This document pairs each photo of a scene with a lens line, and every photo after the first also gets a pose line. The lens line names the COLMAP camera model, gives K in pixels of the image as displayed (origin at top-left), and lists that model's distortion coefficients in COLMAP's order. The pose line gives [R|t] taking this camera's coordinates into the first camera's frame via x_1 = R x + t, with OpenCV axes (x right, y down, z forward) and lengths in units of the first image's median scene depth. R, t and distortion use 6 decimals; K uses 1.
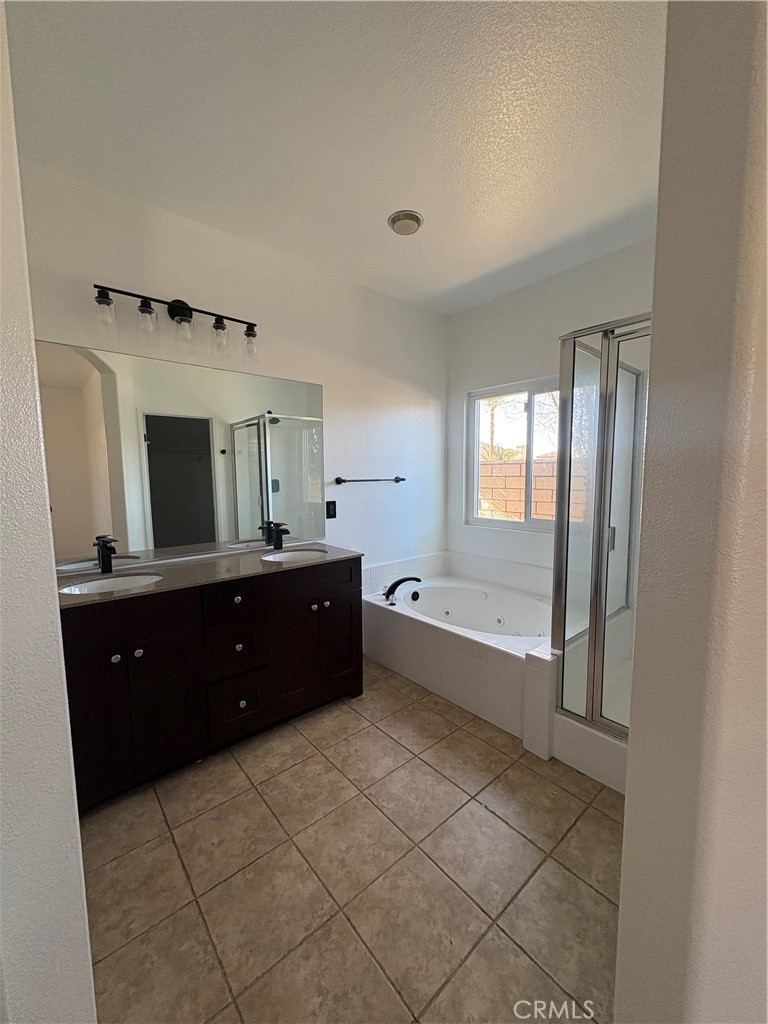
lens RADIAL K [[403.6, 0, 380.7], [0, 403.6, 514.5], [0, 0, 1]] dist [0.000257, 0.000186]
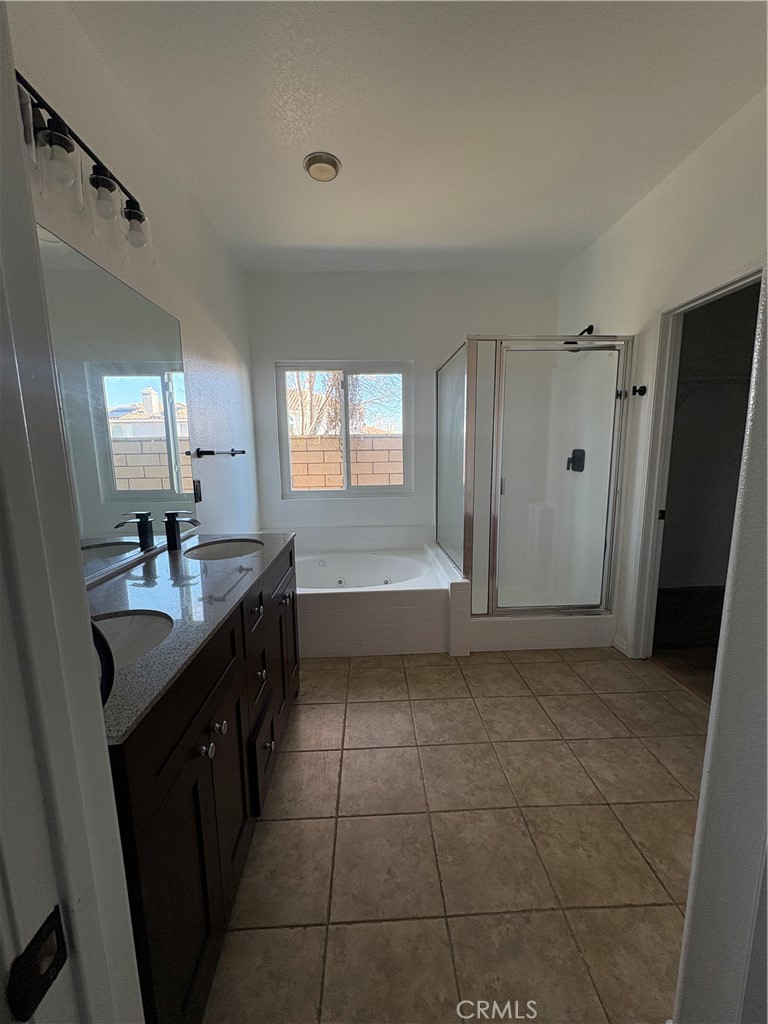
lens RADIAL K [[403.6, 0, 384.0], [0, 403.6, 512.9], [0, 0, 1]] dist [0.000257, 0.000186]
pose [[0.615323, -0.119873, 0.779107, -0.986109], [0.085501, 0.992688, 0.085207, -0.010728], [-0.783624, 0.014185, 0.621073, 0.478129]]
